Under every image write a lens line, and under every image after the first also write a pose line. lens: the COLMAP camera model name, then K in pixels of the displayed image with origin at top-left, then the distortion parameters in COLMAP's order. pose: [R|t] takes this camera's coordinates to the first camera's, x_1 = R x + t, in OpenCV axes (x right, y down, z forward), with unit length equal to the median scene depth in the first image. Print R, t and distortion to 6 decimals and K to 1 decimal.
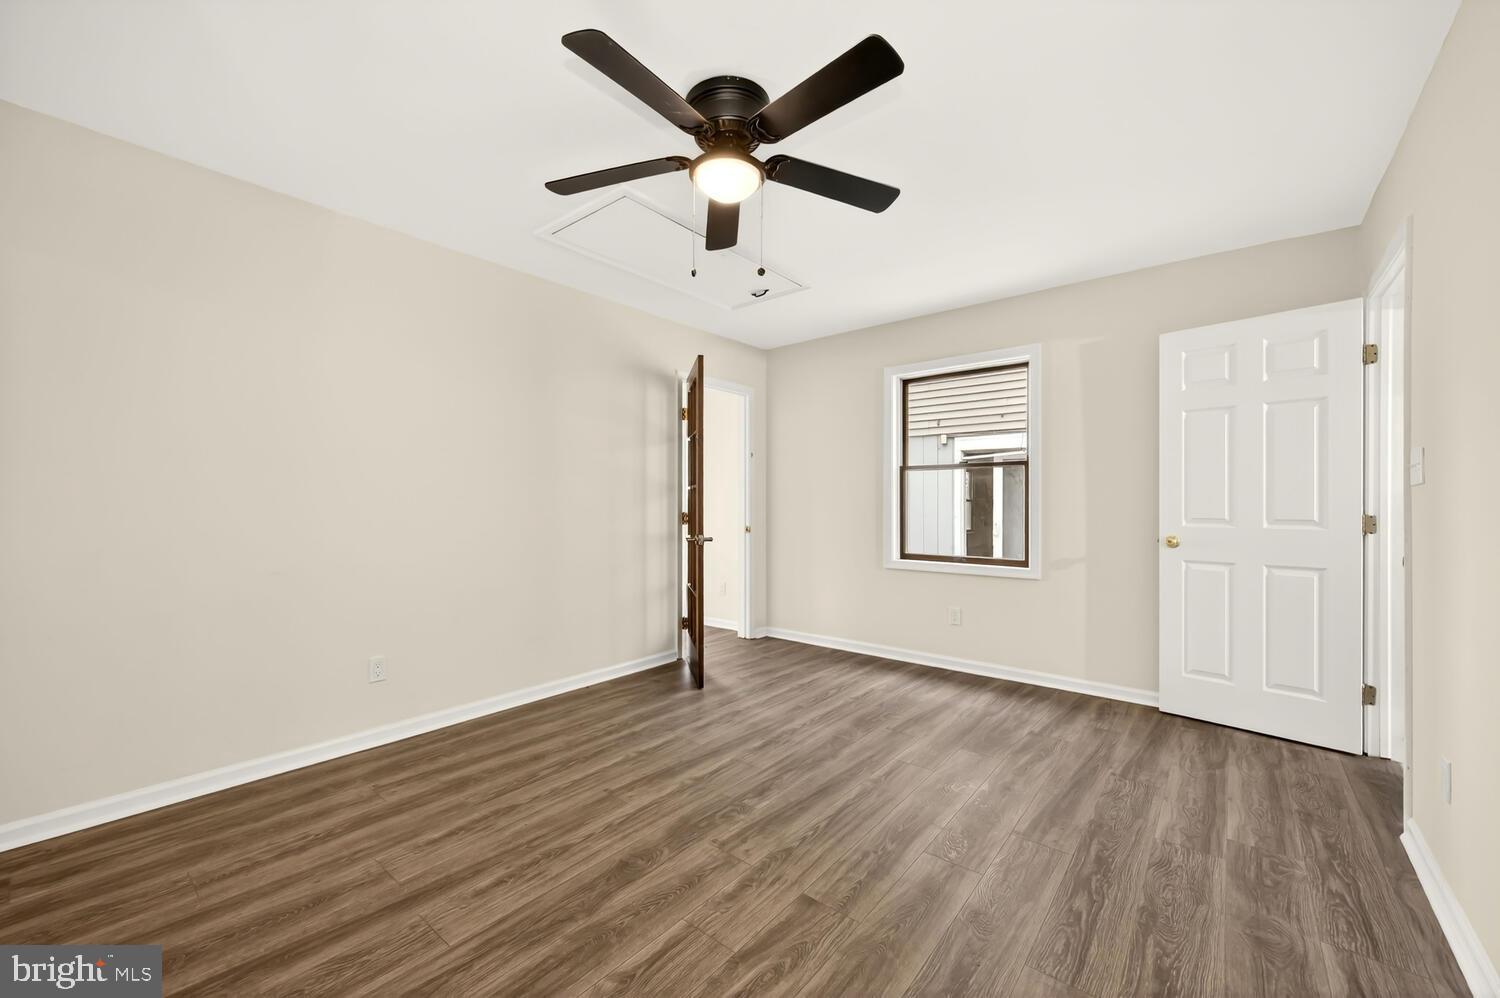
lens RADIAL K [[589.8, 0, 752.5], [0, 589.8, 502.2], [0, 0, 1]] dist [0.000859, 0.000003]
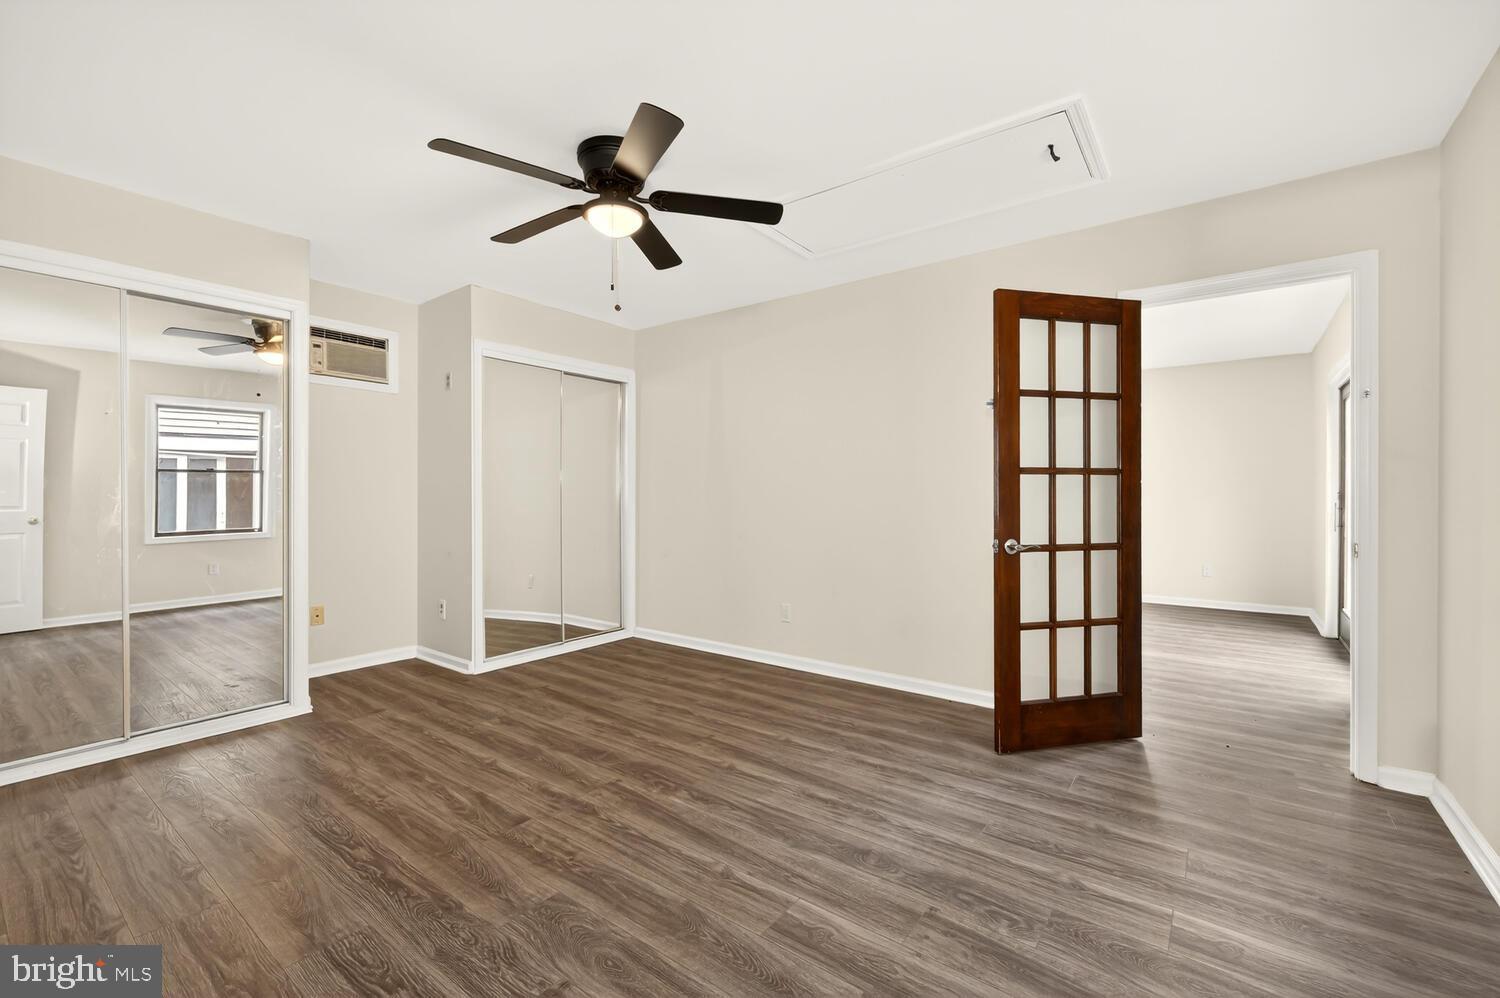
lens RADIAL K [[628.2, 0, 748.4], [0, 628.2, 495.2], [0, 0, 1]] dist [0.000696, -0.000482]
pose [[0.035487, 0.001773, -0.999369, 0.987545], [0.000621, 0.999998, 0.001796, 0.002958], [0.999370, -0.000685, 0.035485, 1.003038]]
